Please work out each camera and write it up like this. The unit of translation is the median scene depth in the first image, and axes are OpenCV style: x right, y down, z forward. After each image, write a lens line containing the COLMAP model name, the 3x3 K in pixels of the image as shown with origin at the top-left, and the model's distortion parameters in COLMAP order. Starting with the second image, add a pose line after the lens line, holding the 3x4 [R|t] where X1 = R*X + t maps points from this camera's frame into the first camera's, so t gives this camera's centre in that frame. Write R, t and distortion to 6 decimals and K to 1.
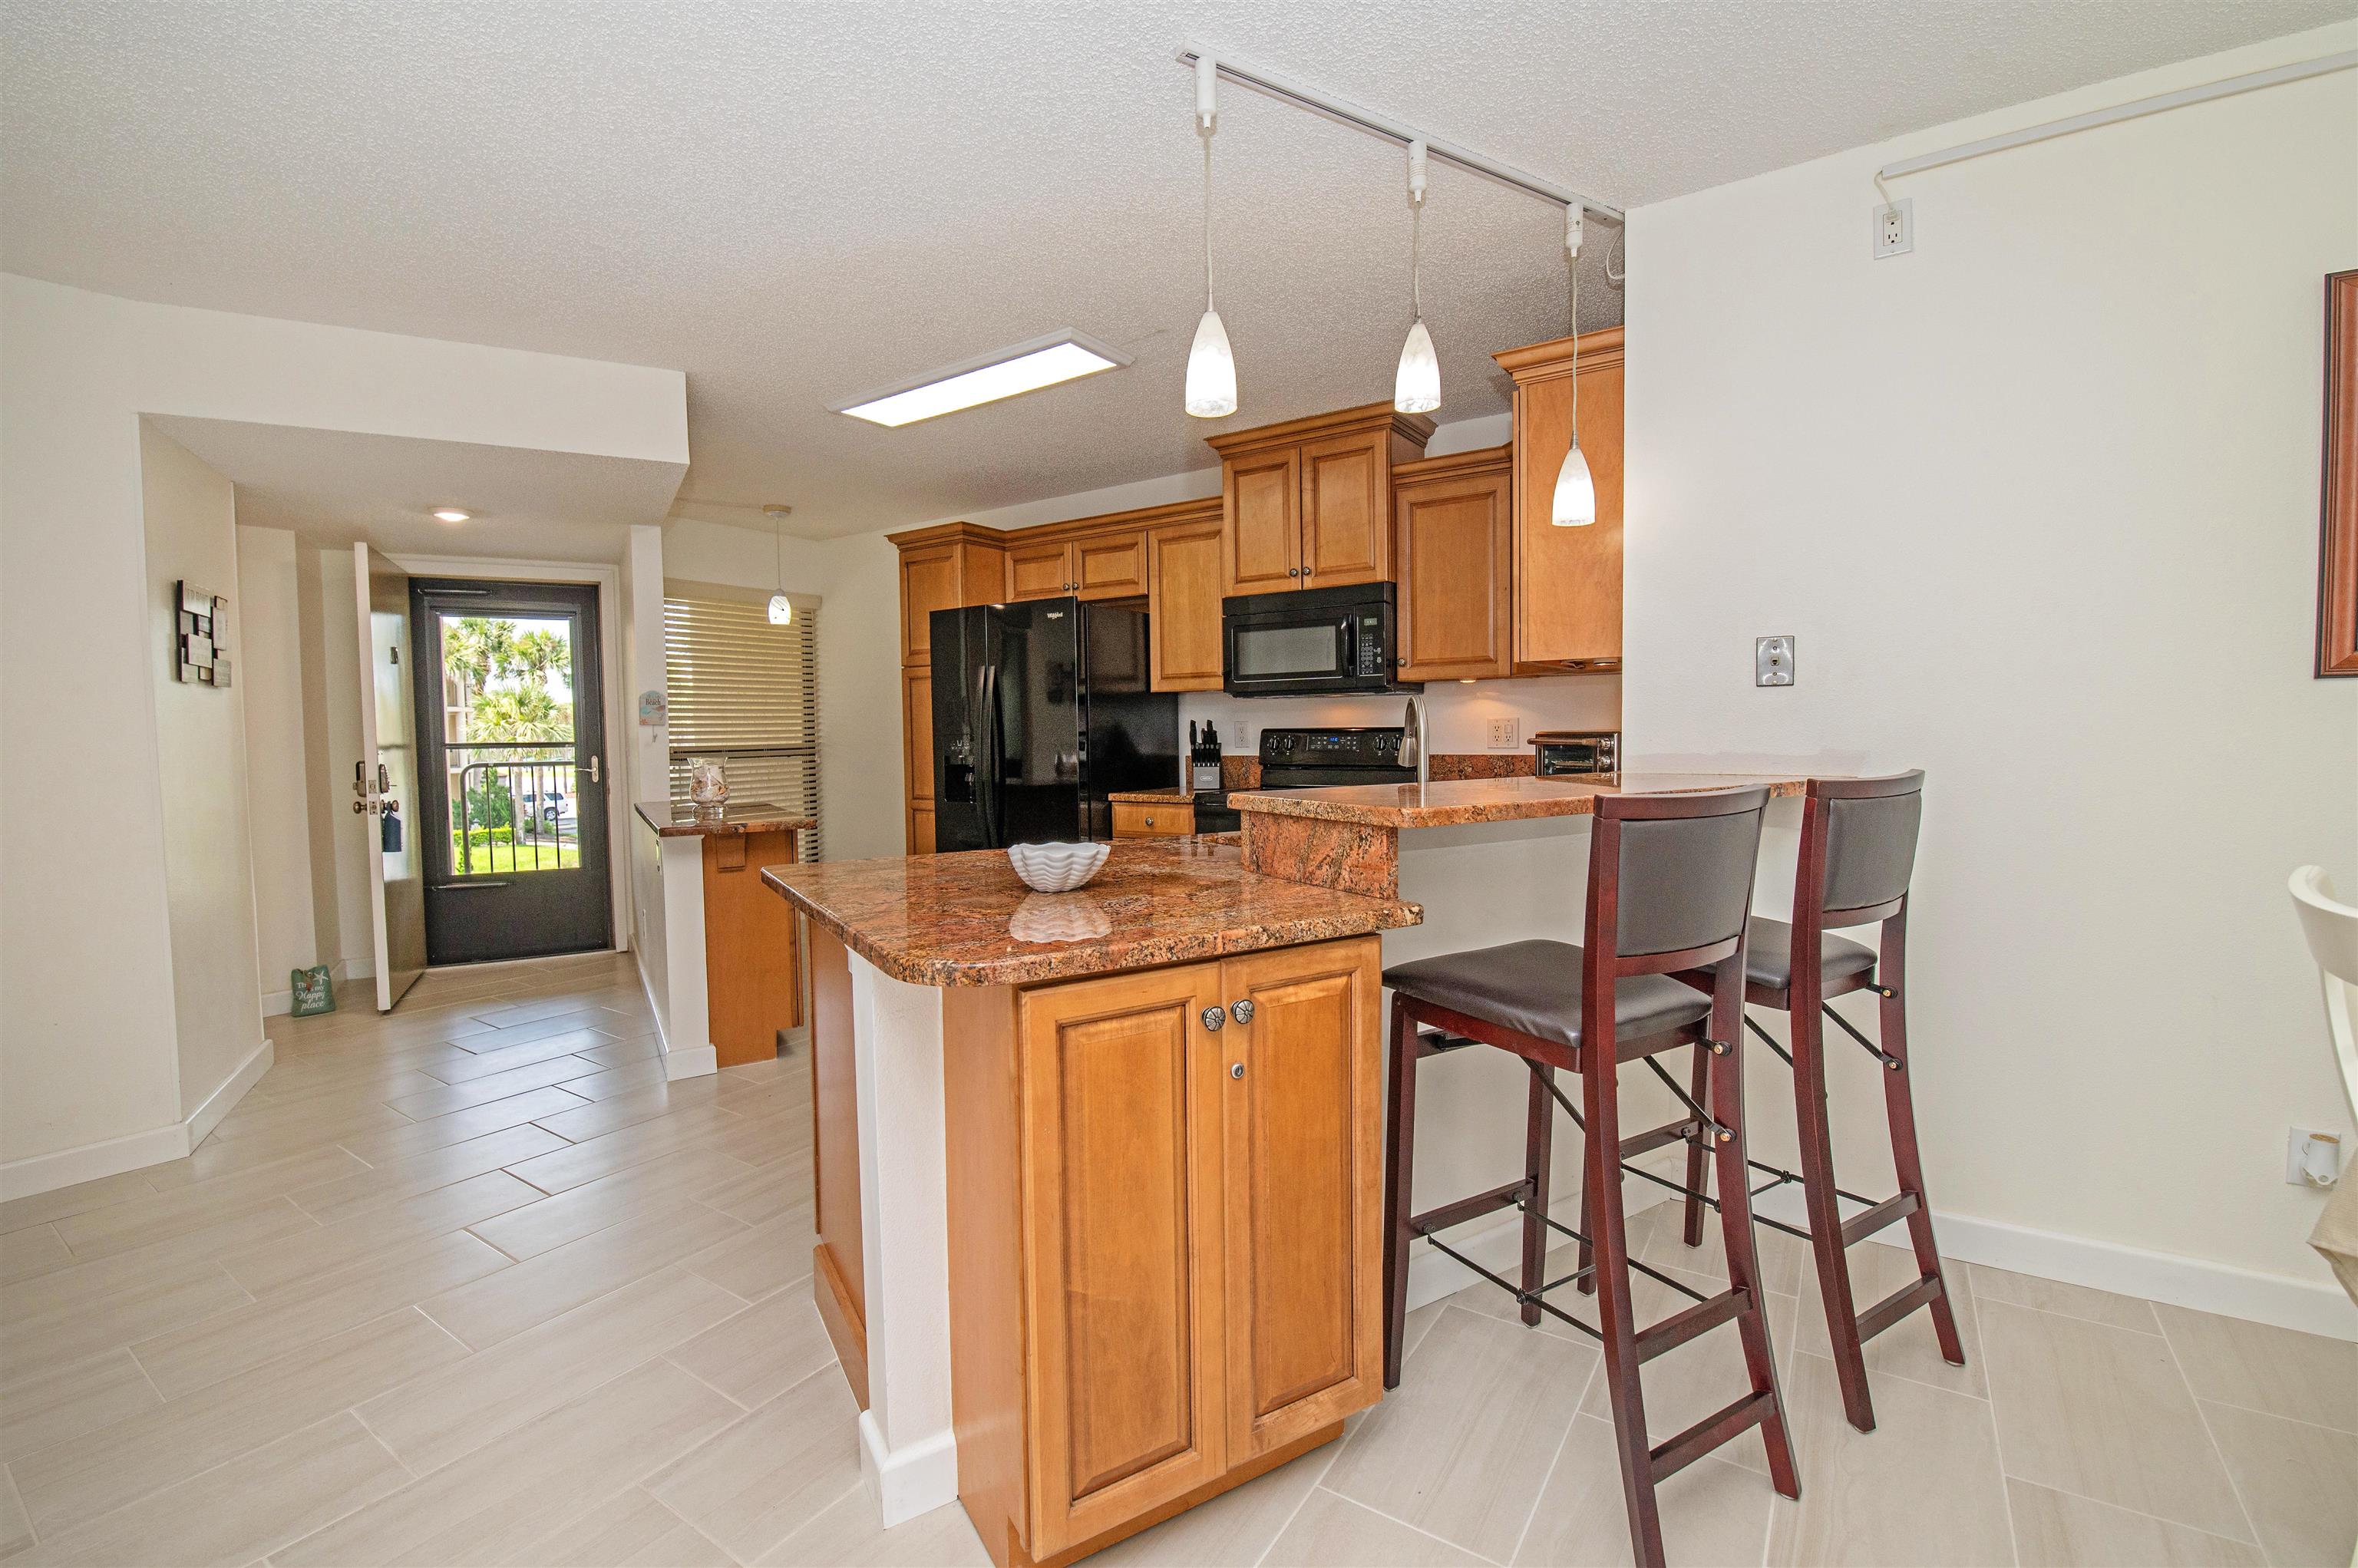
lens RADIAL K [[1040.3, 0, 1184.4], [0, 1040.3, 774.6], [0, 0, 1]] dist [-0.010288, -0.005071]
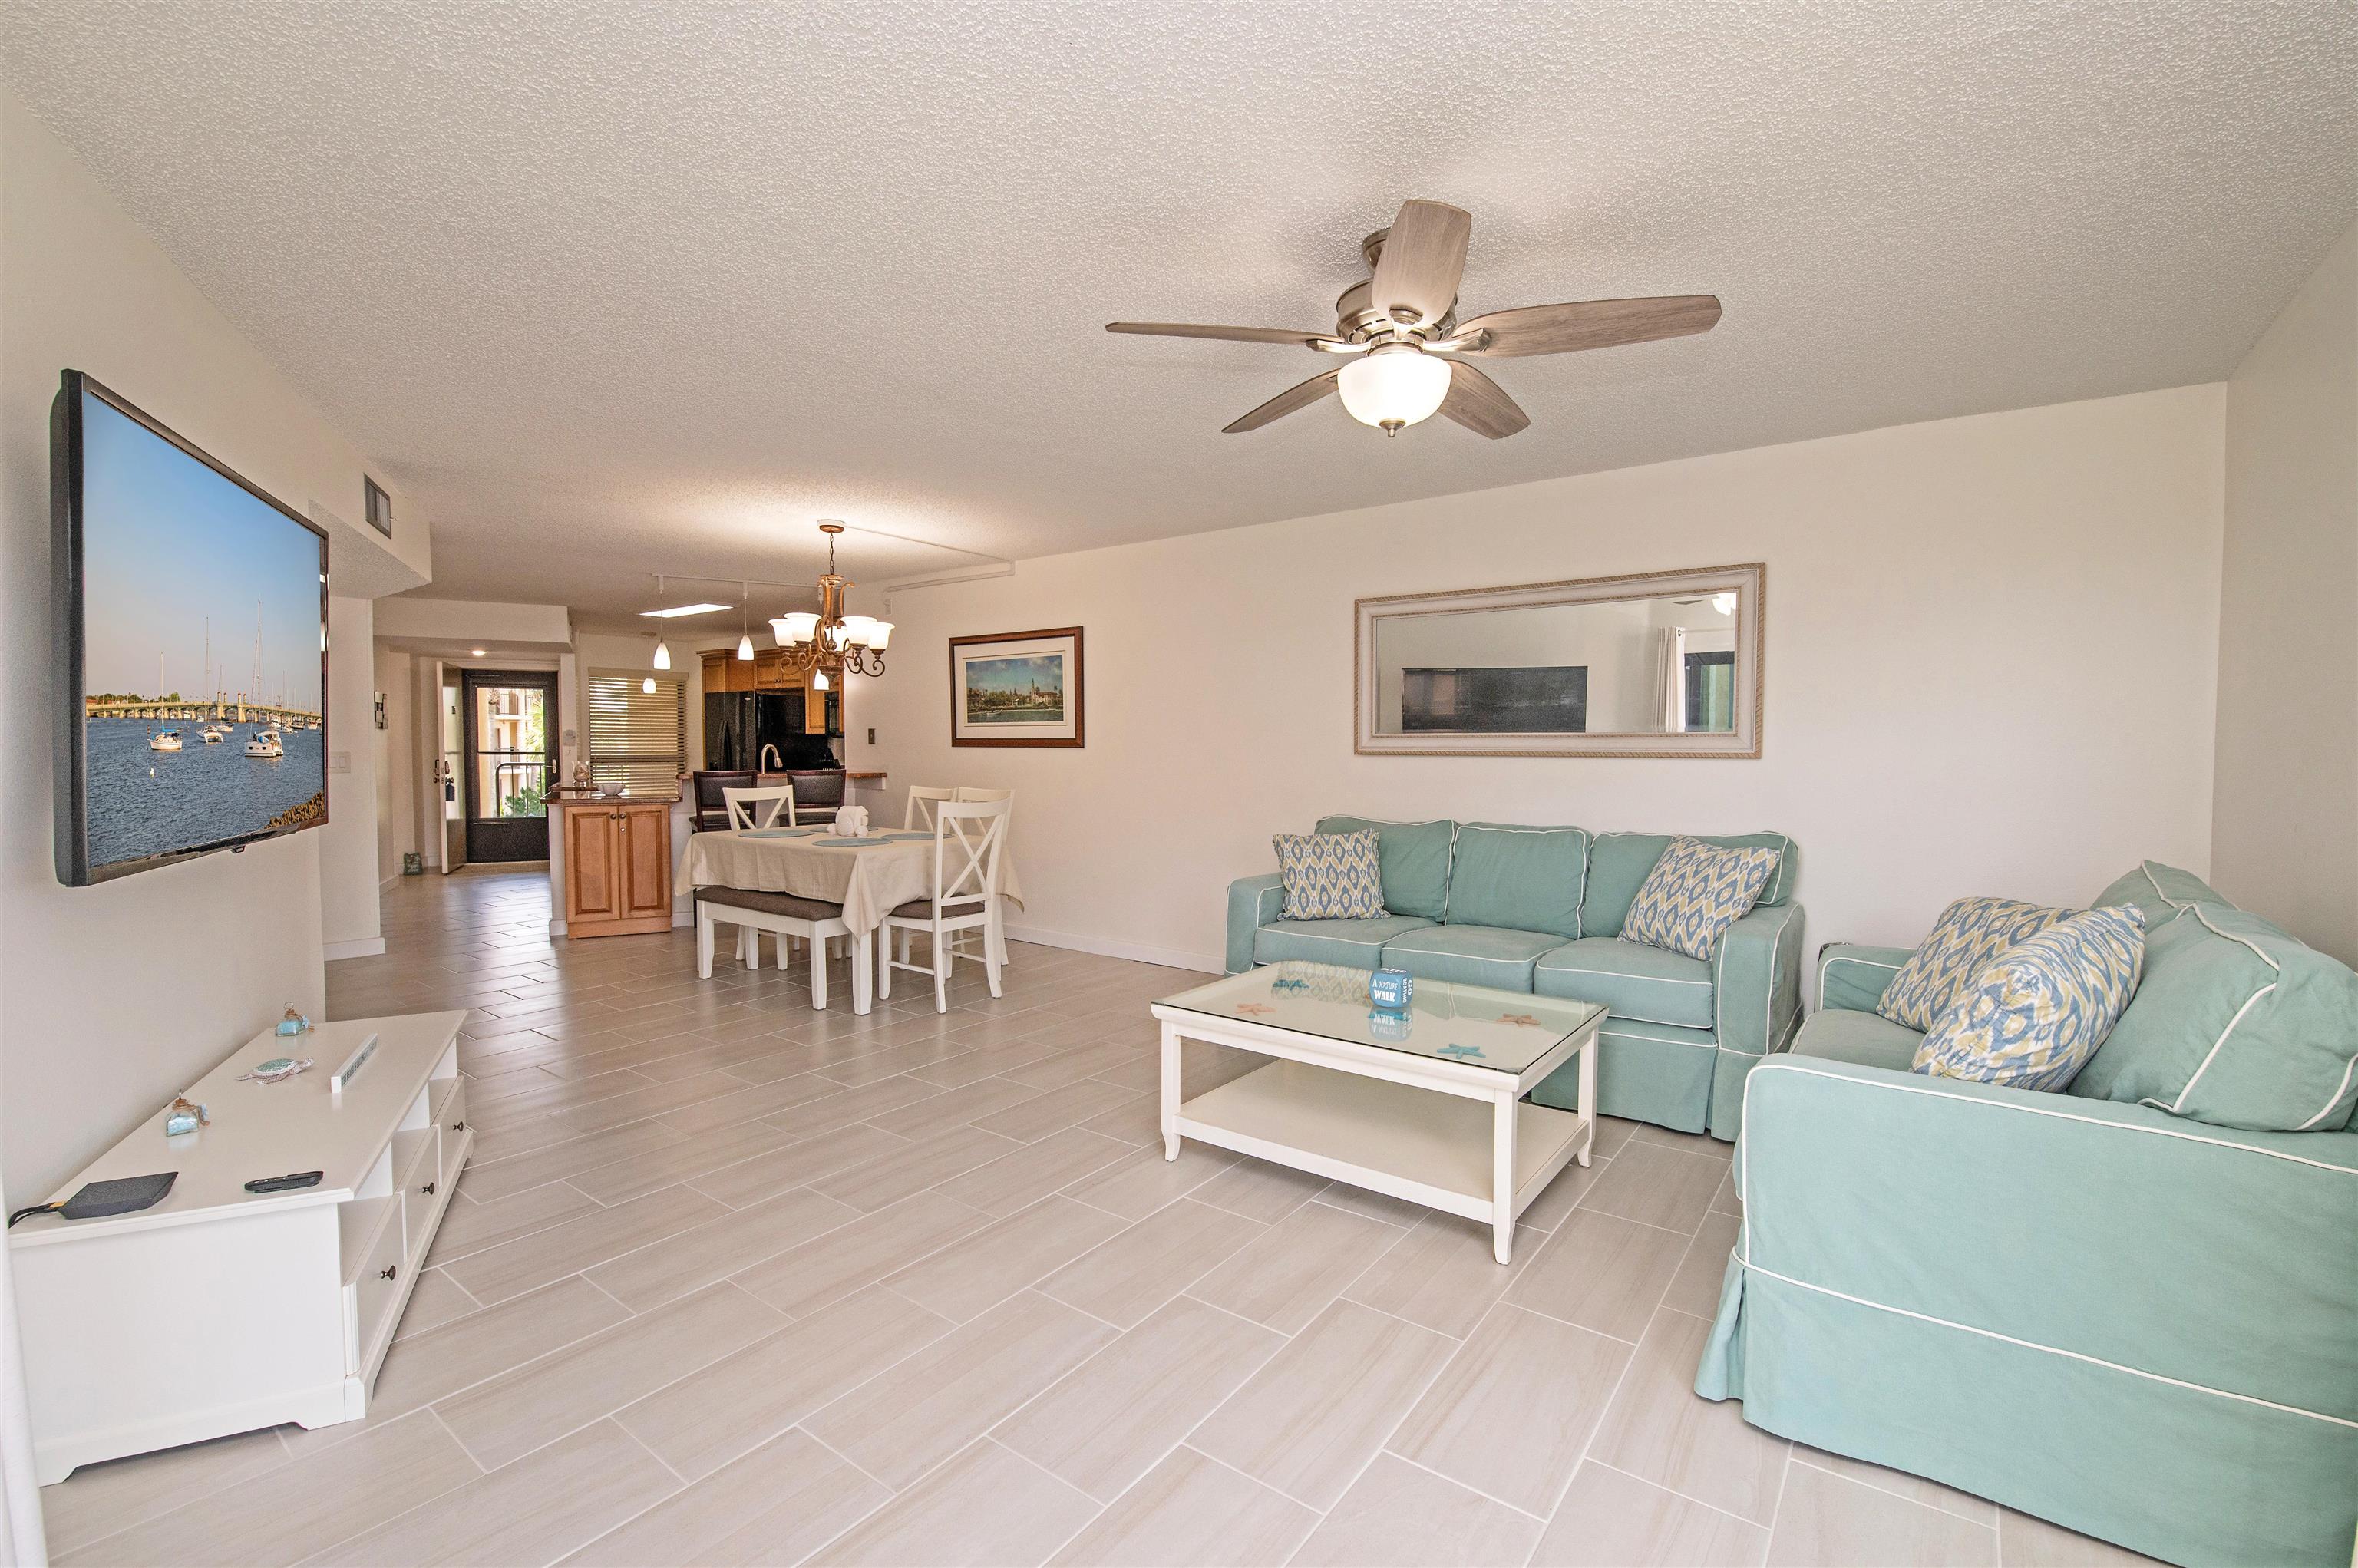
lens RADIAL K [[1040.3, 0, 1192.4], [0, 1040.3, 784.6], [0, 0, 1]] dist [-0.010288, -0.005071]
pose [[0.998893, 0.020066, -0.042541, 0.897932], [-0.020240, 0.999788, -0.003667, 0.015744], [0.042459, 0.004524, 0.999088, -1.123674]]
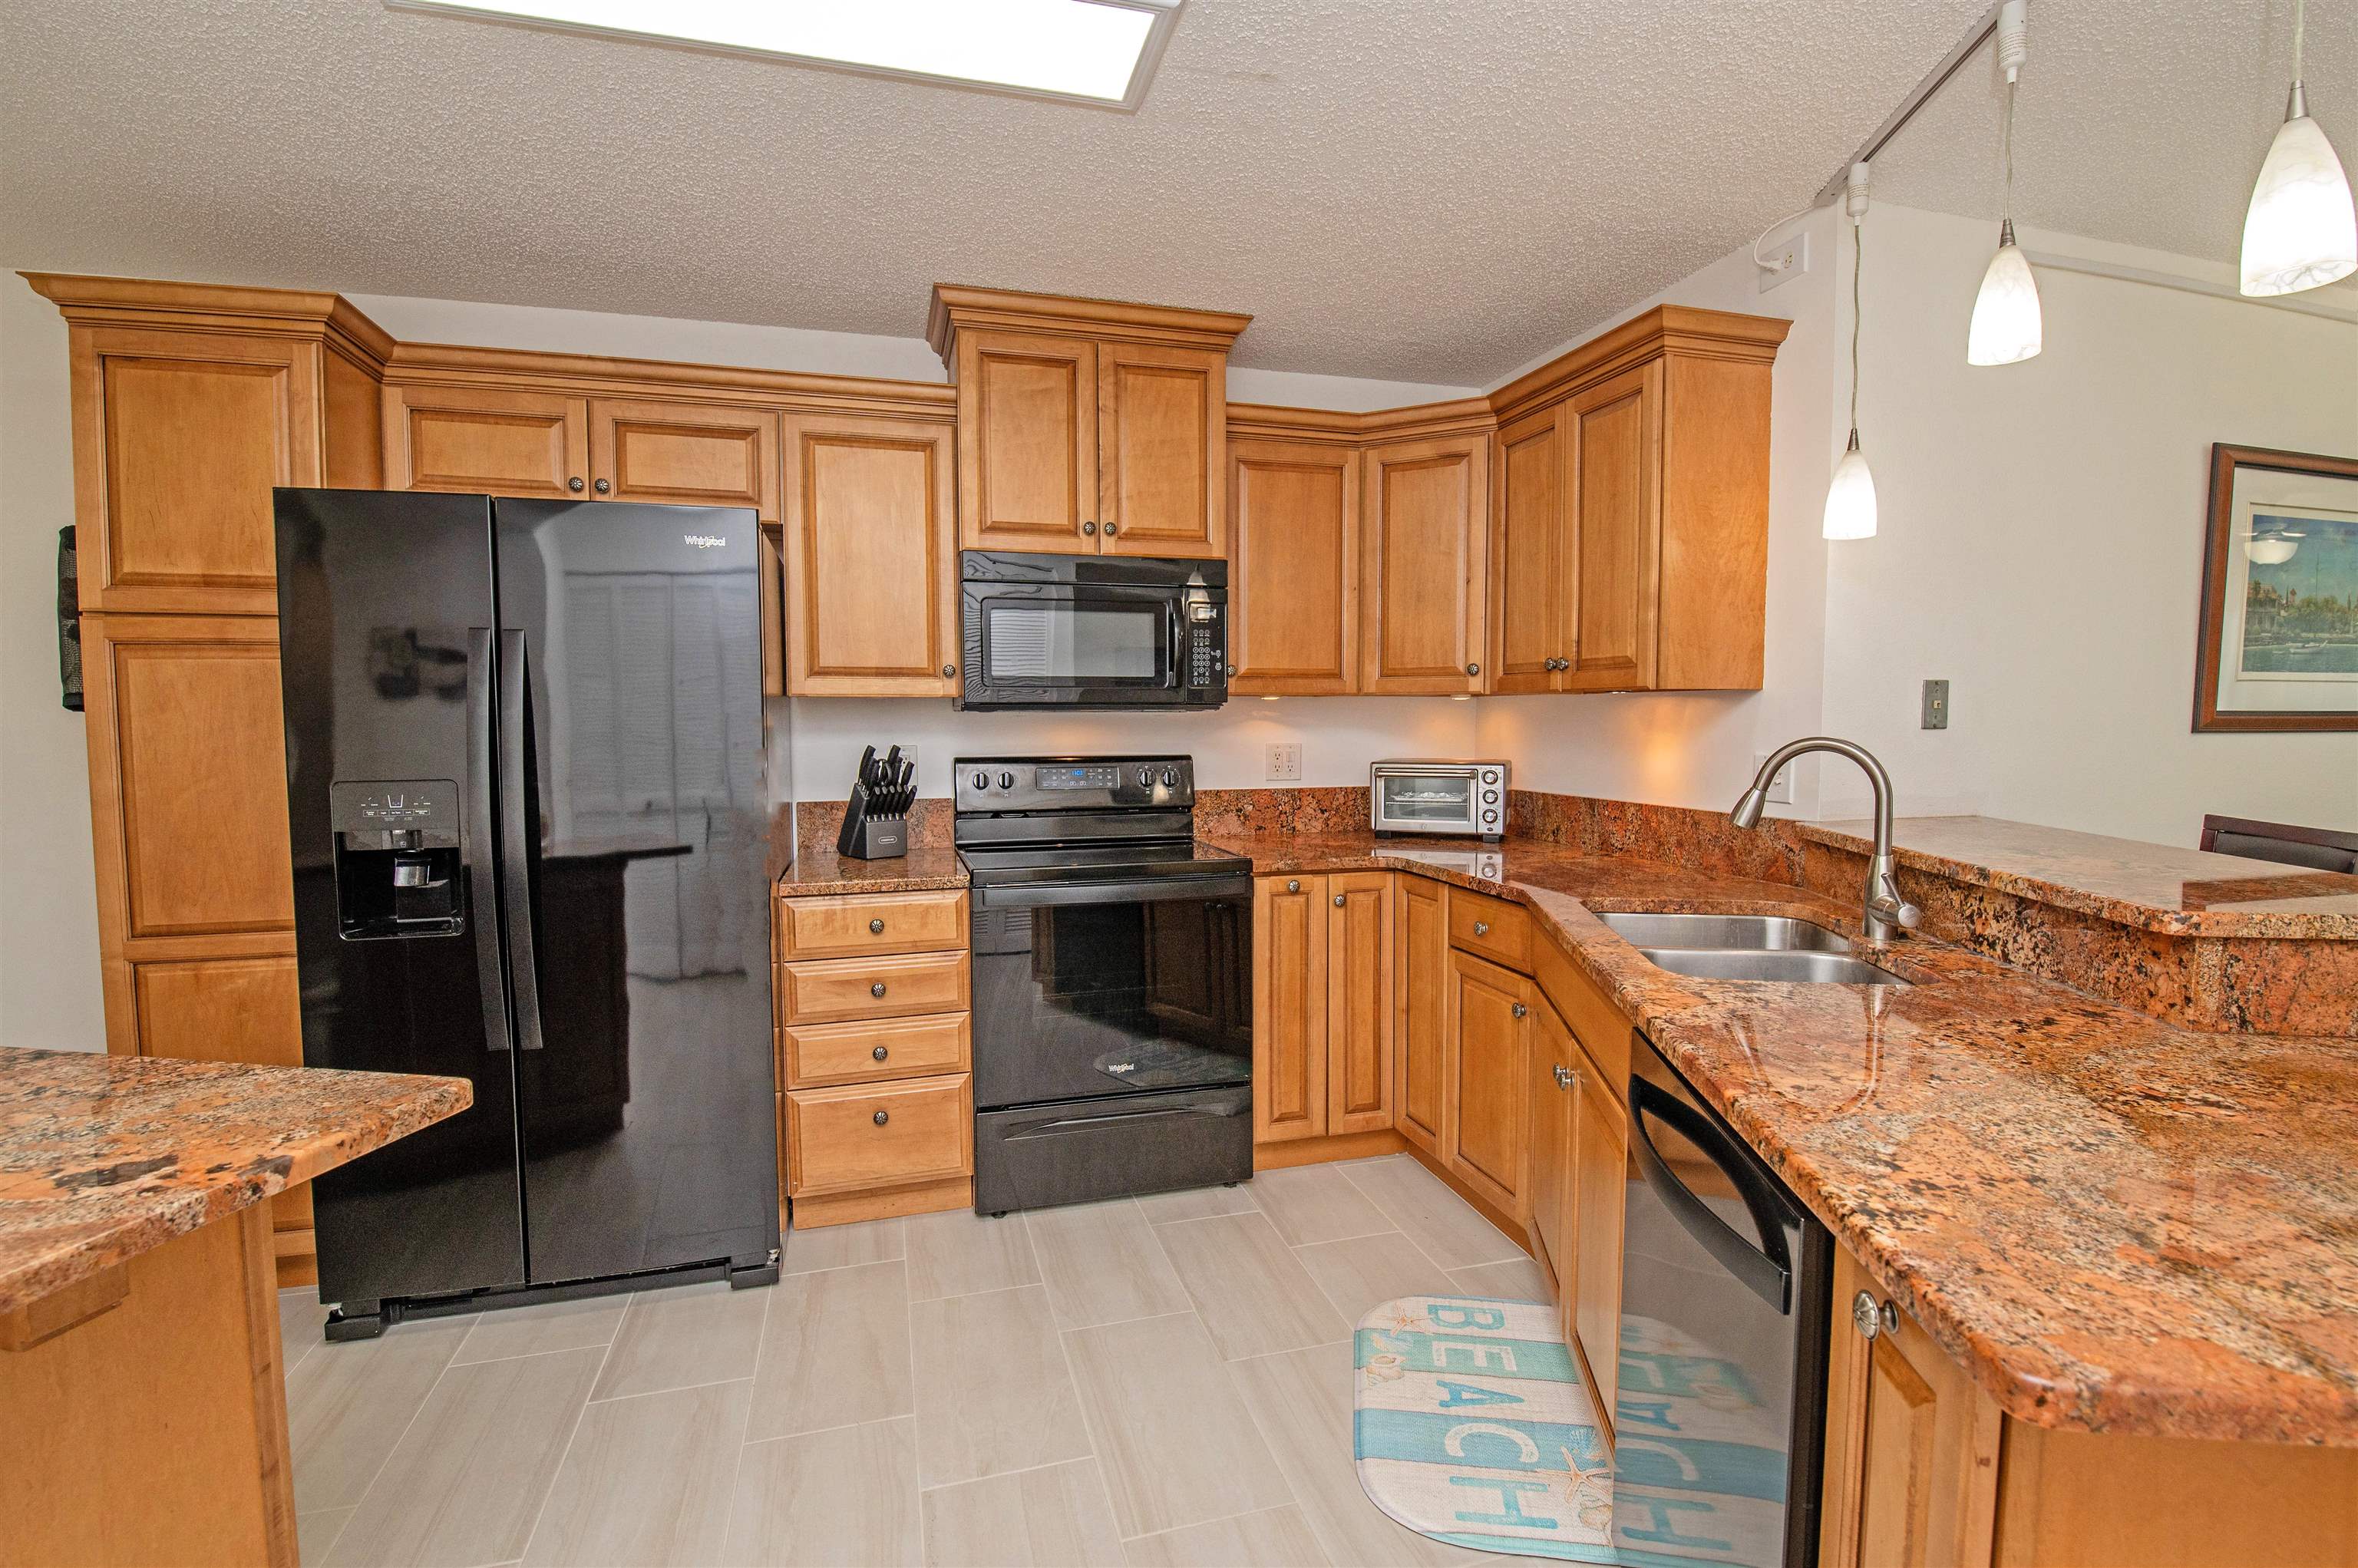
lens RADIAL K [[1040.3, 0, 1141.0], [0, 1040.3, 775.2], [0, 0, 1]] dist [-0.010288, -0.005071]
pose [[0.644660, -0.030330, 0.763867, -0.353261], [0.027184, 0.999490, 0.016744, -0.040844], [-0.763986, 0.009970, 0.645156, 0.490671]]
